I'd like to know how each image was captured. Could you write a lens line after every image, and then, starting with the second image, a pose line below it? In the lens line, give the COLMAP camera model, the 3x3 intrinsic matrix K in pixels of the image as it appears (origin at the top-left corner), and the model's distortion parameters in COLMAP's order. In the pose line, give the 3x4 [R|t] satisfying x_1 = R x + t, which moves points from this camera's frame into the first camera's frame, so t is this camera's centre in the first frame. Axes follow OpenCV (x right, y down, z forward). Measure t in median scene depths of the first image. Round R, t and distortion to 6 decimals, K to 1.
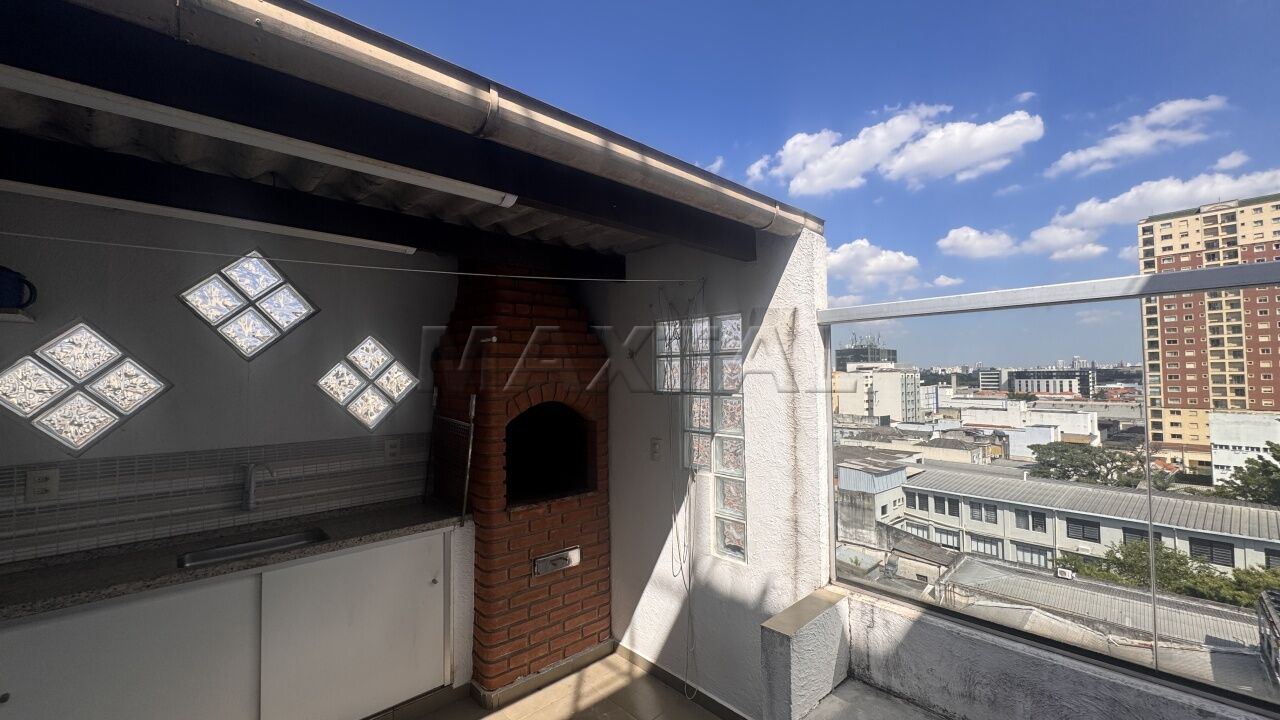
lens RADIAL K [[506.6, 0, 640.3], [0, 506.6, 358.2], [0, 0, 1]] dist [-0.006098, 0.000402]
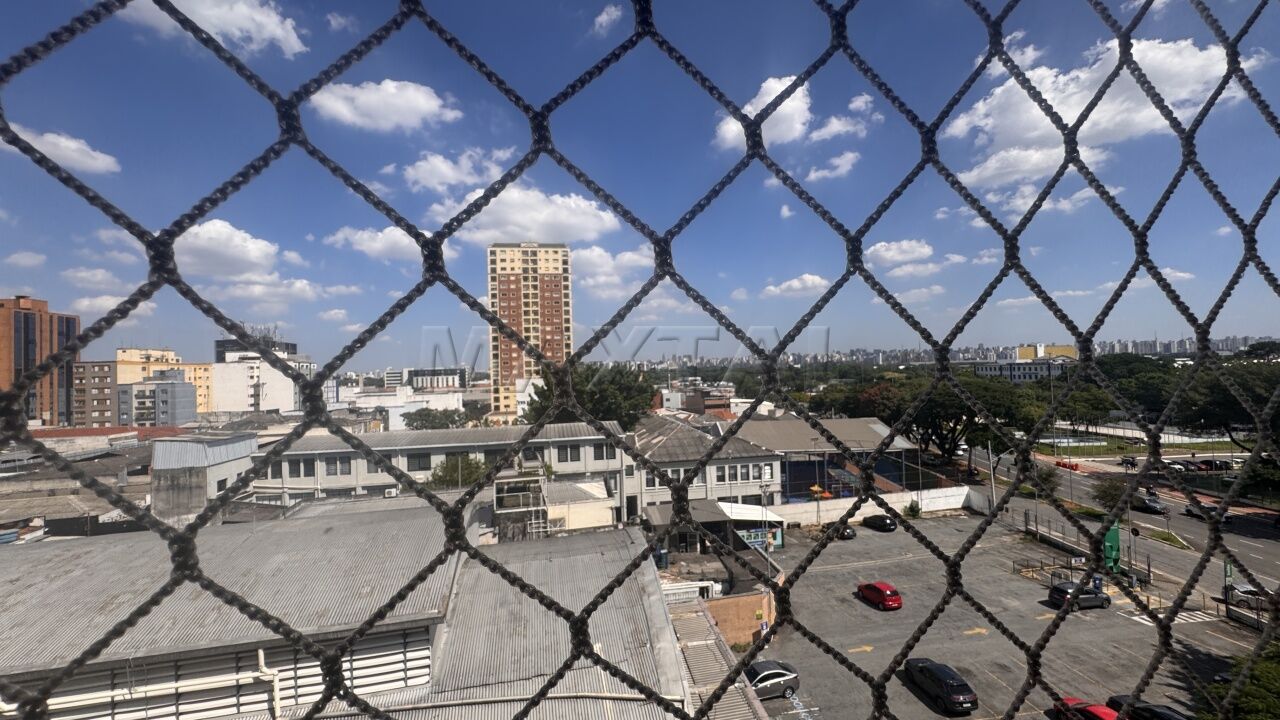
lens RADIAL K [[506.6, 0, 638.6], [0, 506.6, 362.6], [0, 0, 1]] dist [-0.006098, 0.000402]
pose [[0.506040, 0.013391, 0.862406, 0.111254], [-0.004696, 0.999907, -0.012771, 0.107335], [-0.862497, 0.002413, 0.506056, -0.018407]]
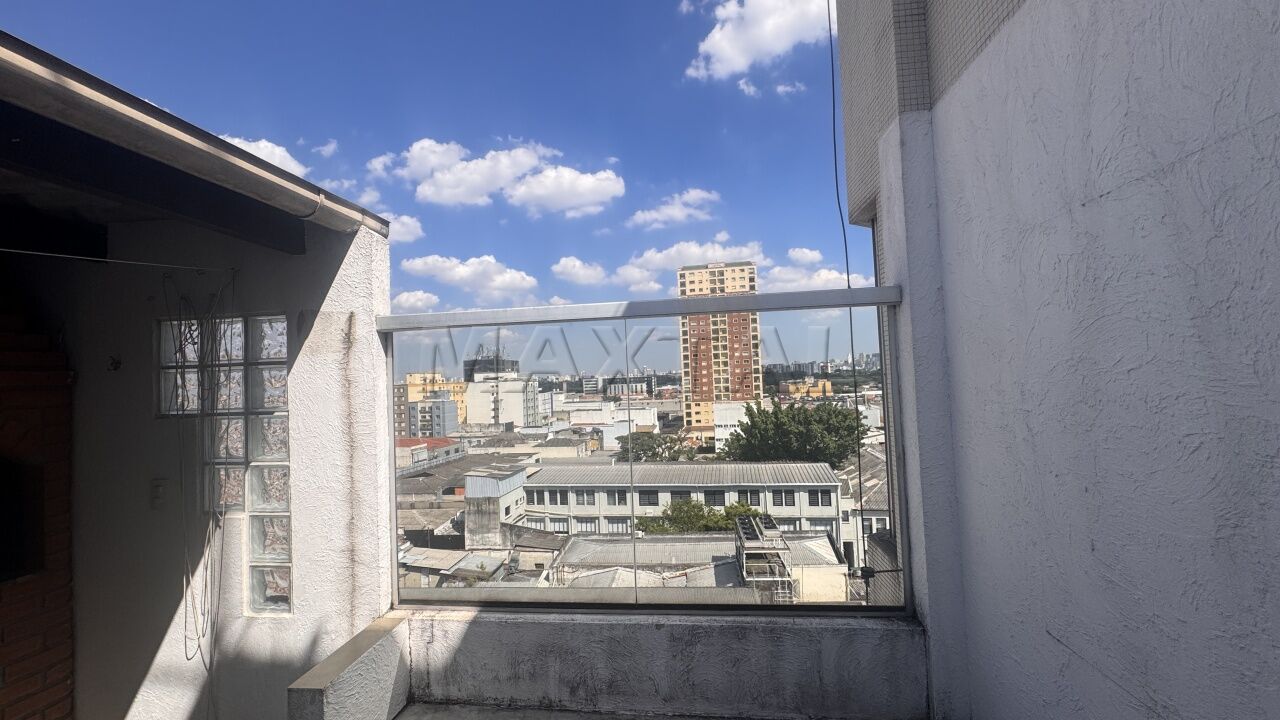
lens RADIAL K [[506.6, 0, 637.3], [0, 506.6, 357.9], [0, 0, 1]] dist [-0.006098, 0.000402]
pose [[0.766700, 0.005262, 0.641984, 0.005255], [0.008855, 0.999785, -0.018769, 0.000156], [-0.641945, 0.020075, 0.766488, -0.000673]]
